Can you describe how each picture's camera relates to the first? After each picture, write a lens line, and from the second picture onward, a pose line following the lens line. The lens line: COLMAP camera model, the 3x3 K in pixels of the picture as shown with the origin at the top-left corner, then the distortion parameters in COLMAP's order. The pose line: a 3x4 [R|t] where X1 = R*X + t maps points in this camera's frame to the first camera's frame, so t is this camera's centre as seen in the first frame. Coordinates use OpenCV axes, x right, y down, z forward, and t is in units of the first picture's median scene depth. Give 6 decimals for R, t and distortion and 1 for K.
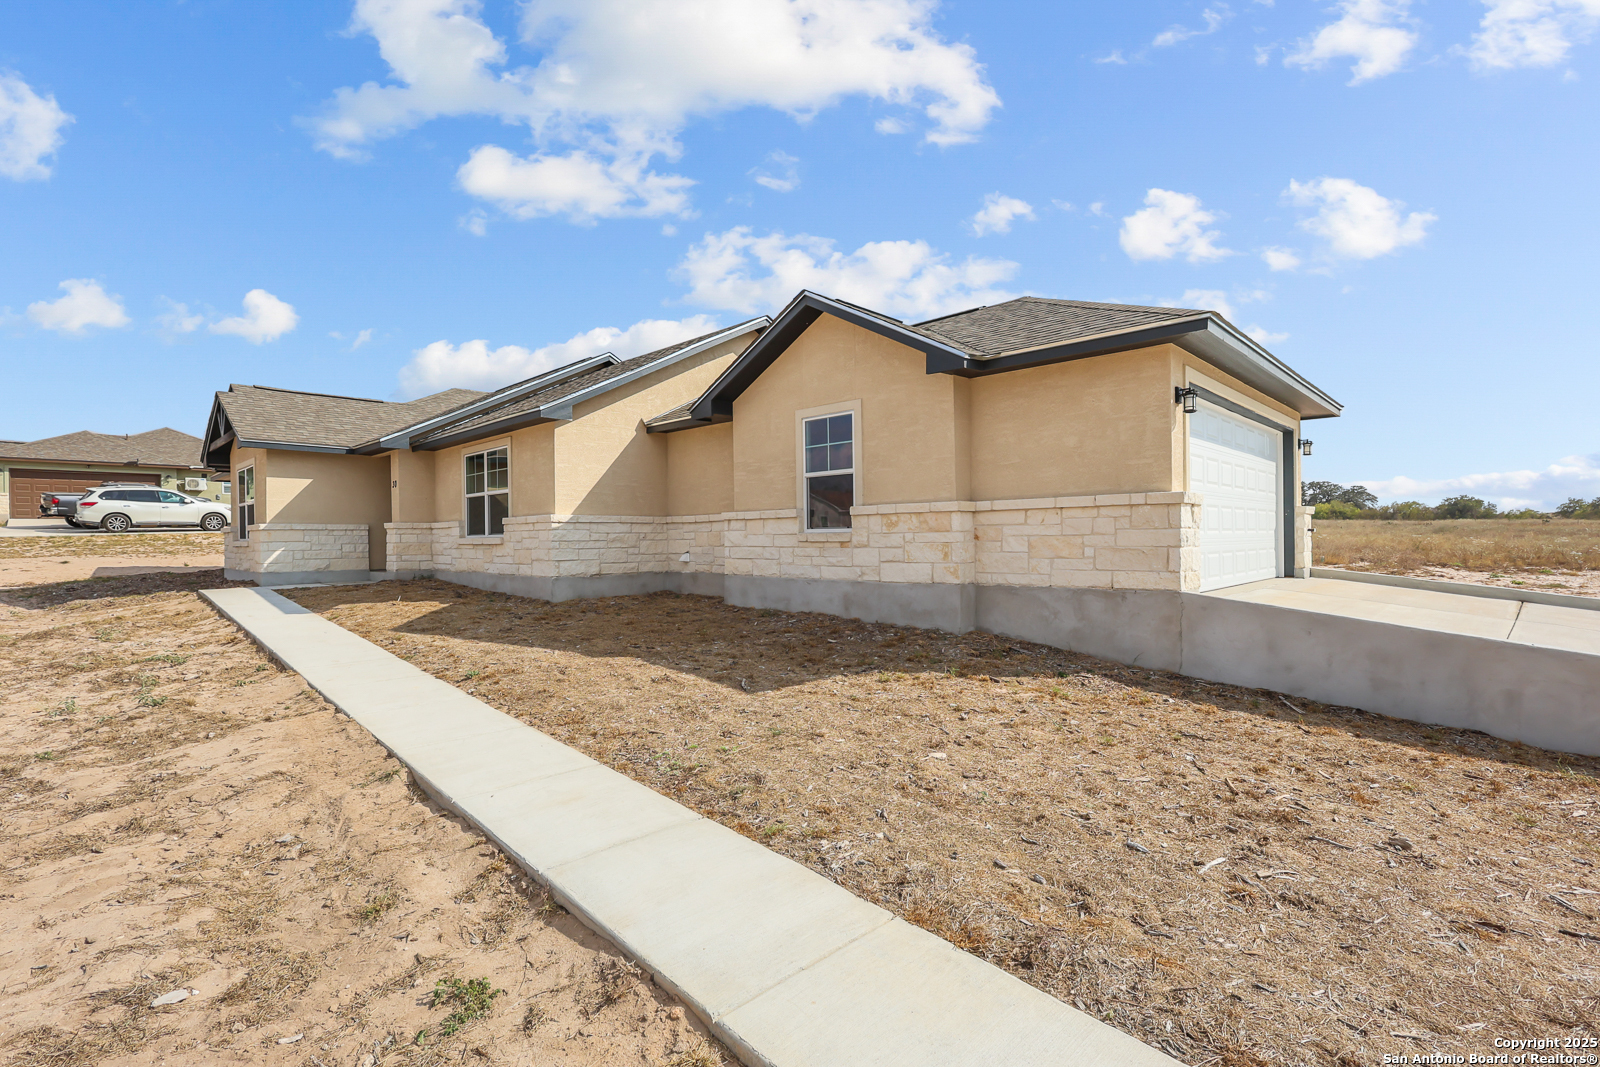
lens RADIAL K [[740.9, 0, 798.2], [0, 740.9, 538.5], [0, 0, 1]] dist [-0.000629, 0.001574]
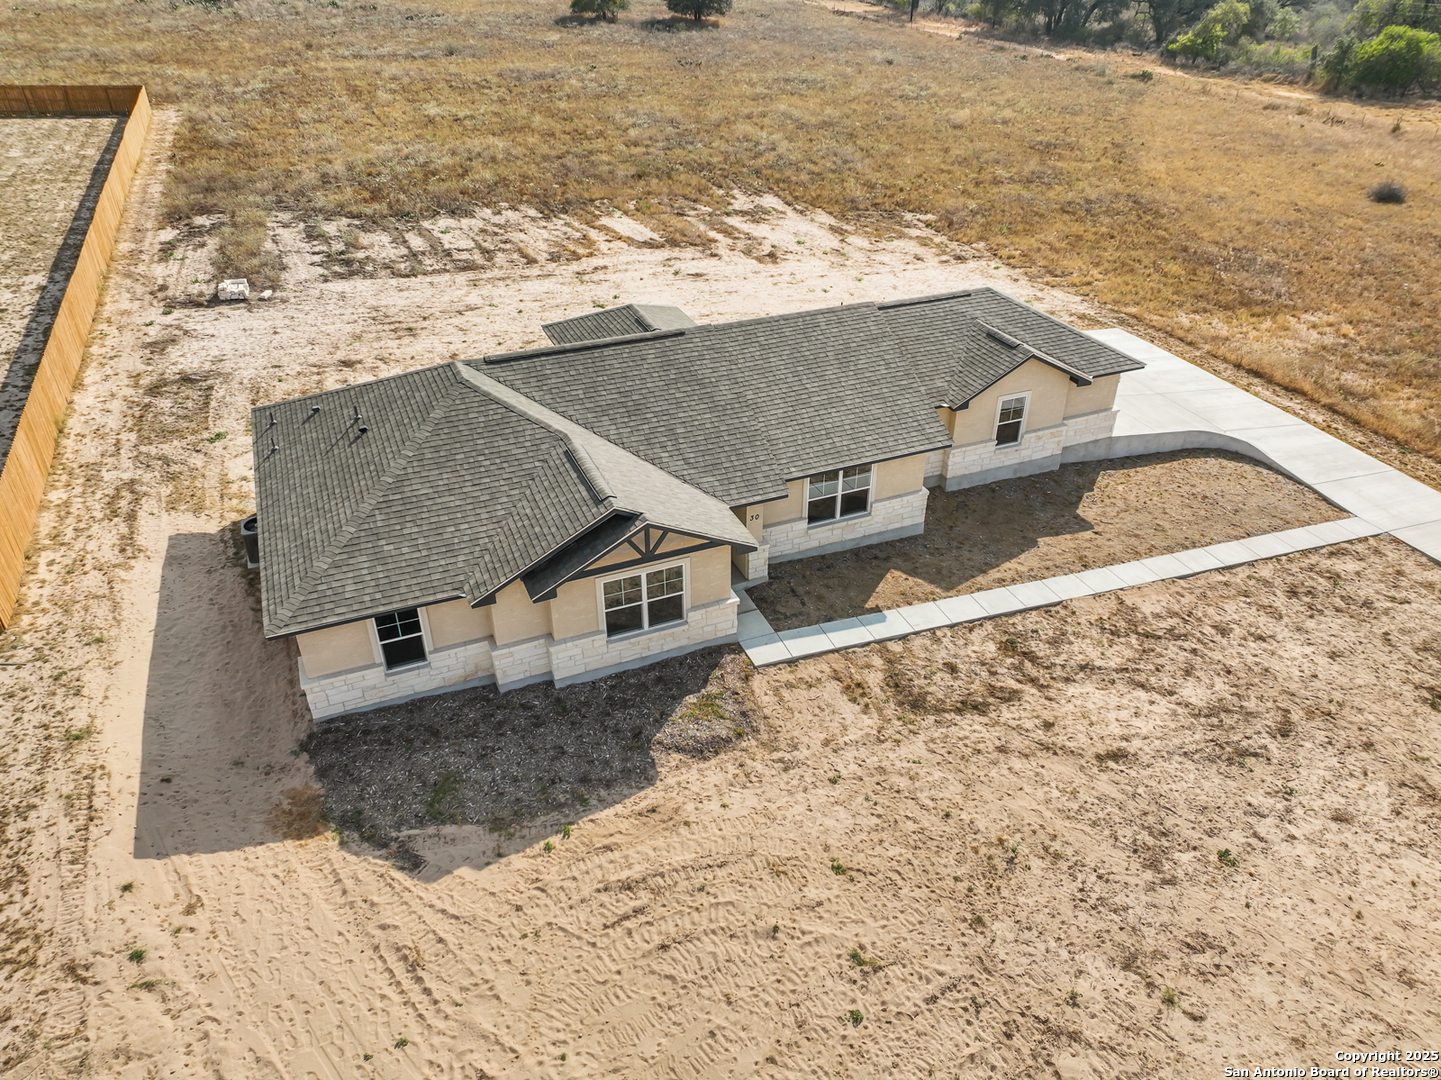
lens RADIAL K [[1016.2, 0, 720.3], [0, 1016.2, 539.7], [0, 0, 1]] dist [0.006636, 0.009914]
pose [[0.394042, -0.485976, 0.780101, -3.277316], [-0.000512, 0.848657, 0.528943, -1.611940], [-0.919092, -0.208825, 0.334158, 0.818369]]
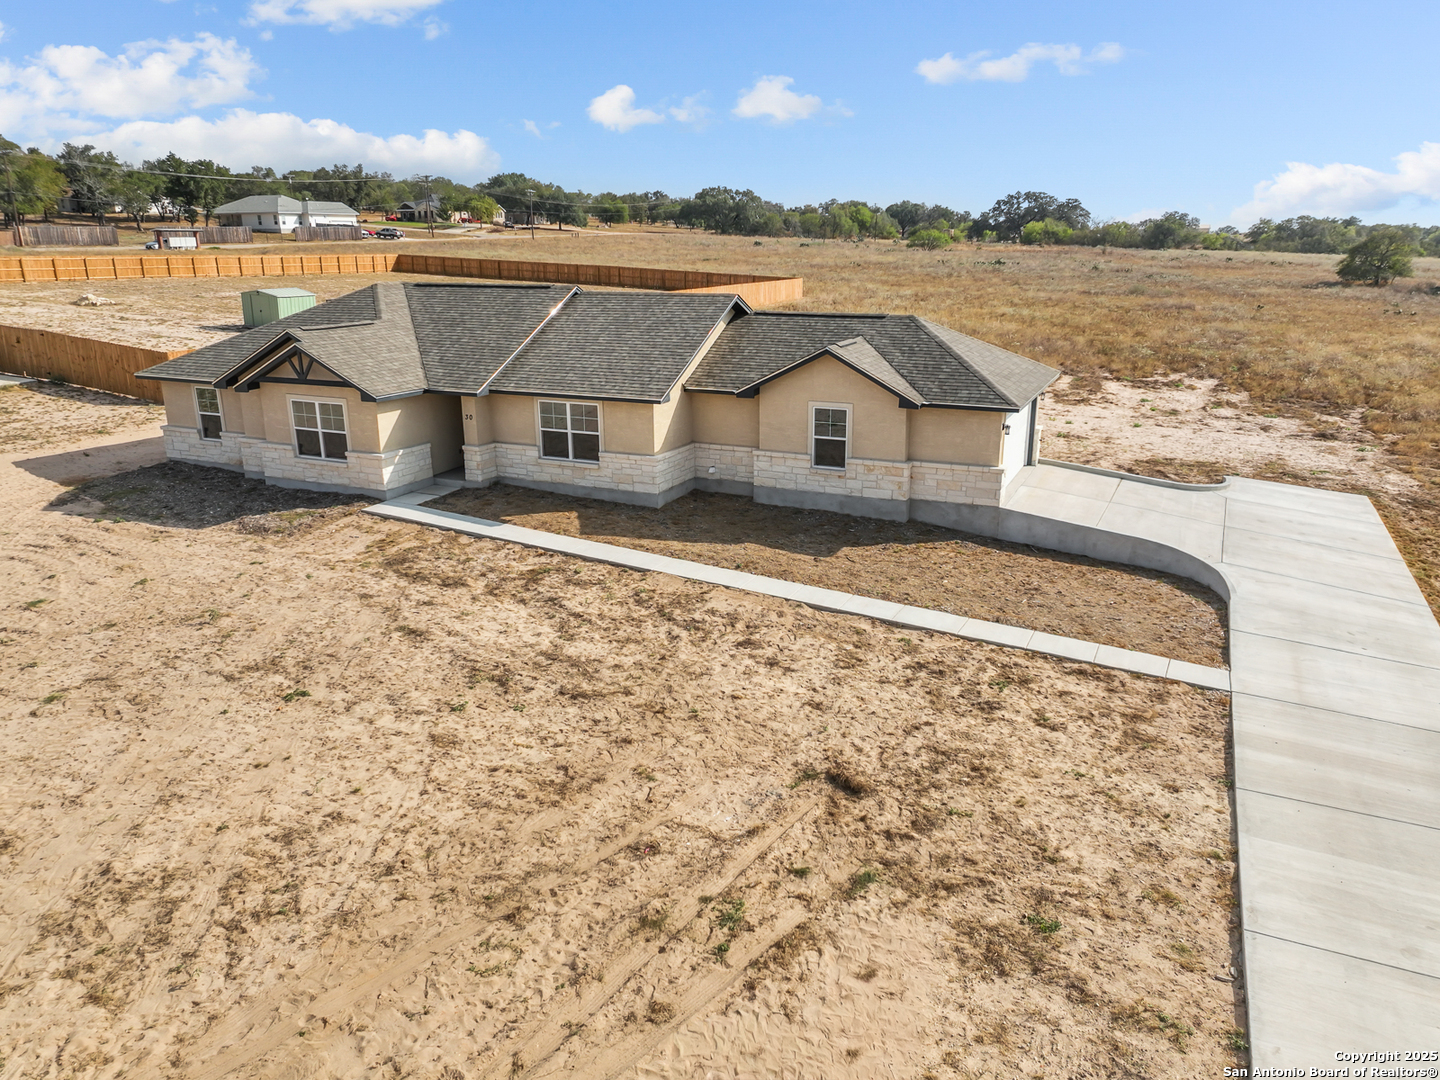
lens RADIAL K [[1015.5, 0, 720.3], [0, 1015.5, 538.6], [0, 0, 1]] dist [0.006636, 0.009914]
pose [[0.946093, -0.090742, 0.310924, -1.229881], [0.000654, 0.960487, 0.278323, -0.658047], [-0.323894, -0.263116, 0.908770, -1.566325]]
